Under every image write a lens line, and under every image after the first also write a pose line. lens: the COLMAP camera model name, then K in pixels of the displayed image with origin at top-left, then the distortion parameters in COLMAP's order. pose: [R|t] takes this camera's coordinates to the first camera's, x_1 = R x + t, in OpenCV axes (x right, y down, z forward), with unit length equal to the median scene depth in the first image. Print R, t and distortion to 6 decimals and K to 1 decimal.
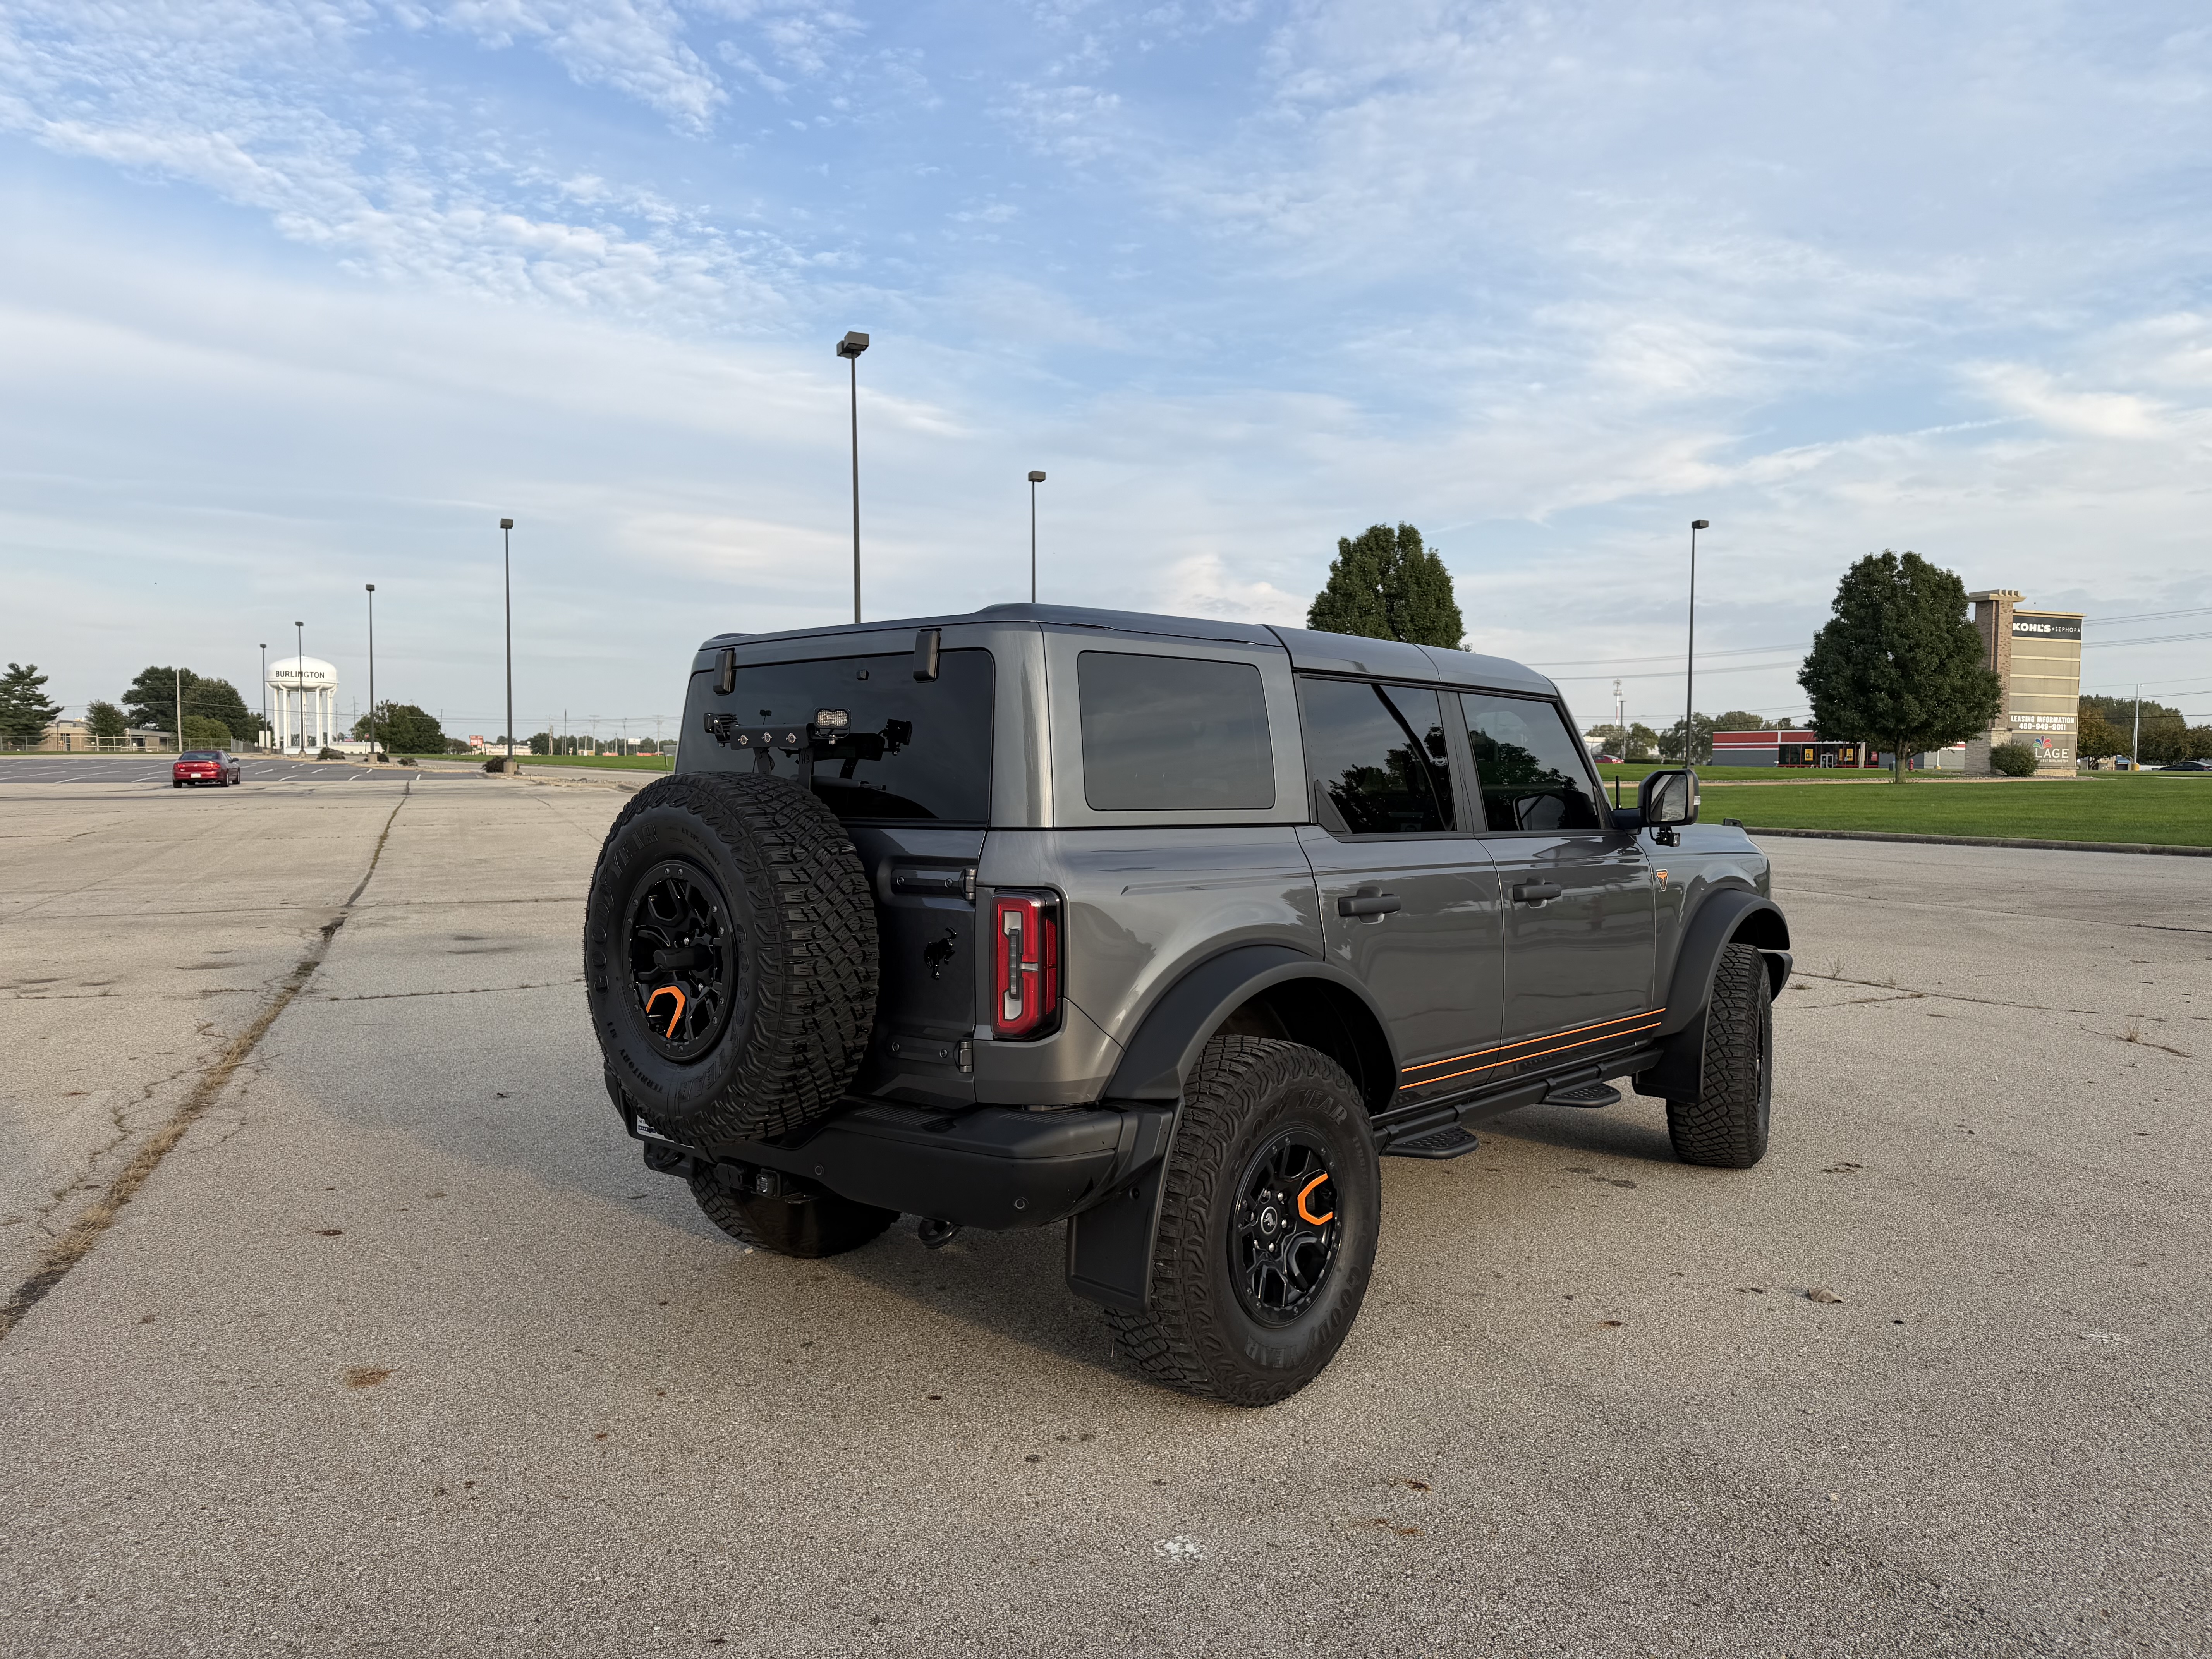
lens RADIAL K [[1541.2, 0, 1137.7], [0, 1541.2, 819.3], [0, 0, 1]] dist [0.036711, -0.051296]
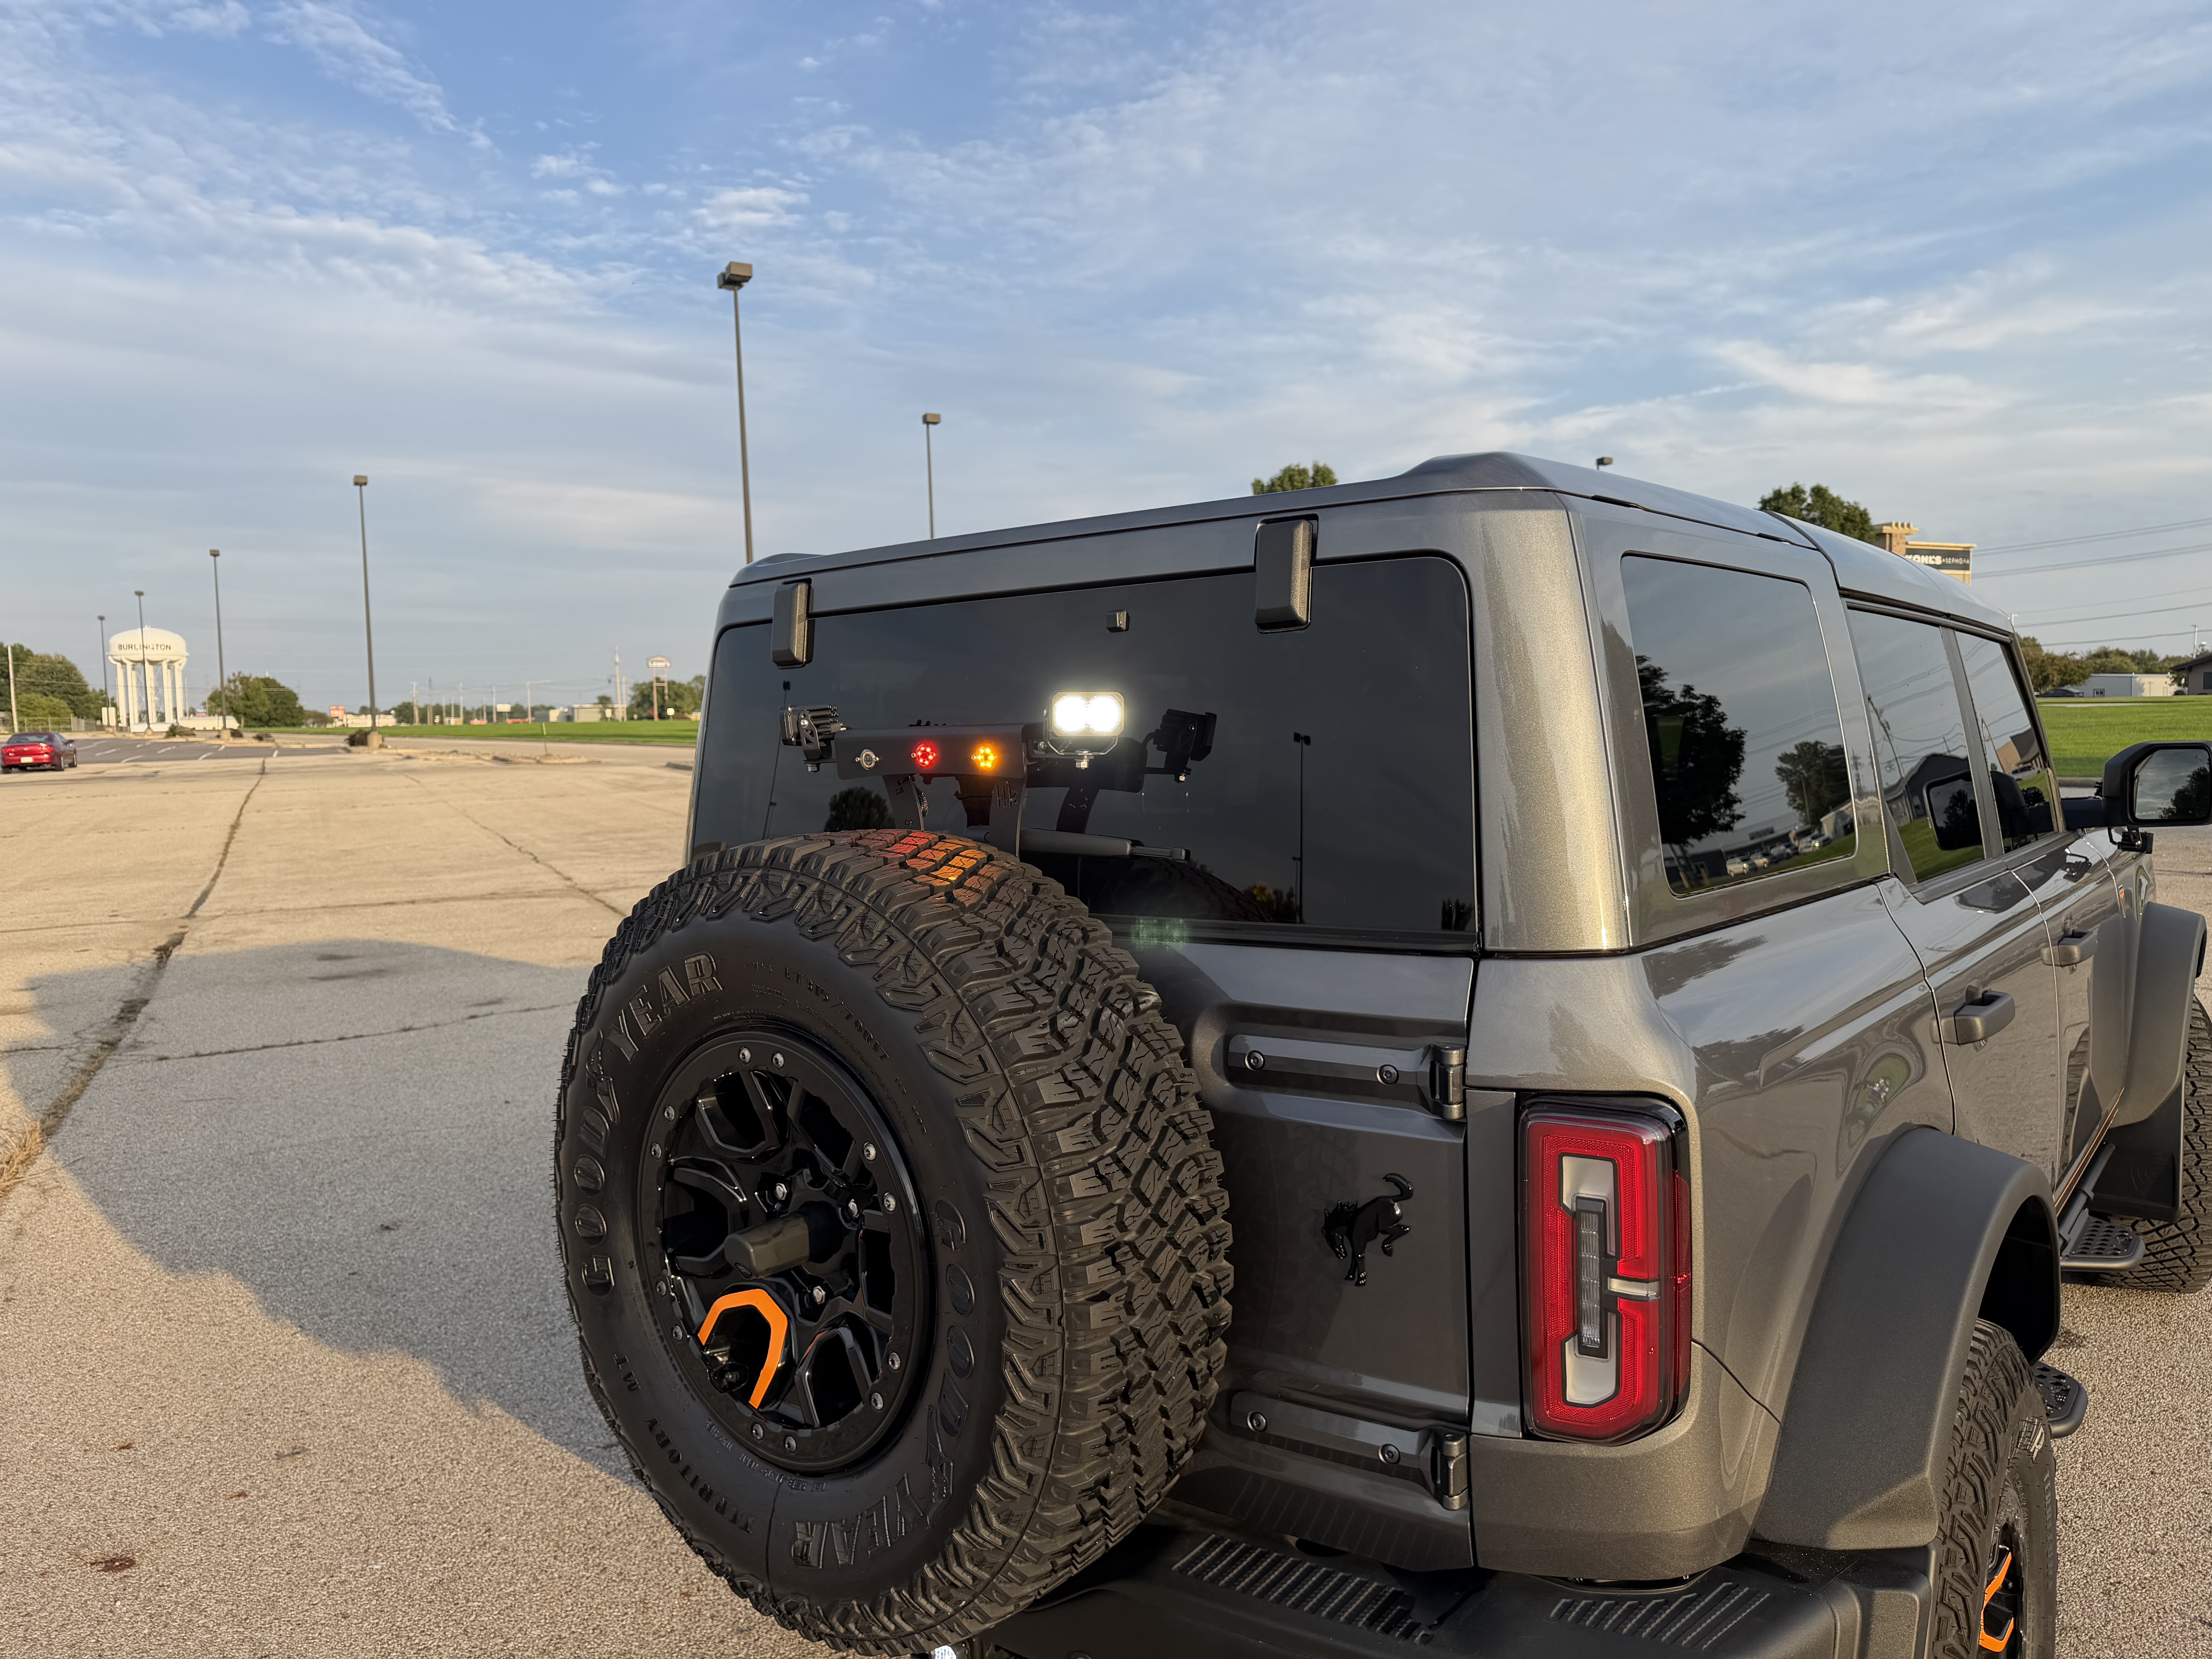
lens RADIAL K [[1541.2, 0, 1104.4], [0, 1541.2, 821.1], [0, 0, 1]] dist [0.036711, -0.051296]
pose [[0.998166, -0.029060, 0.053104, -0.092240], [0.027365, 0.999101, 0.032367, -0.020341], [-0.053996, -0.030855, 0.998064, 0.225139]]
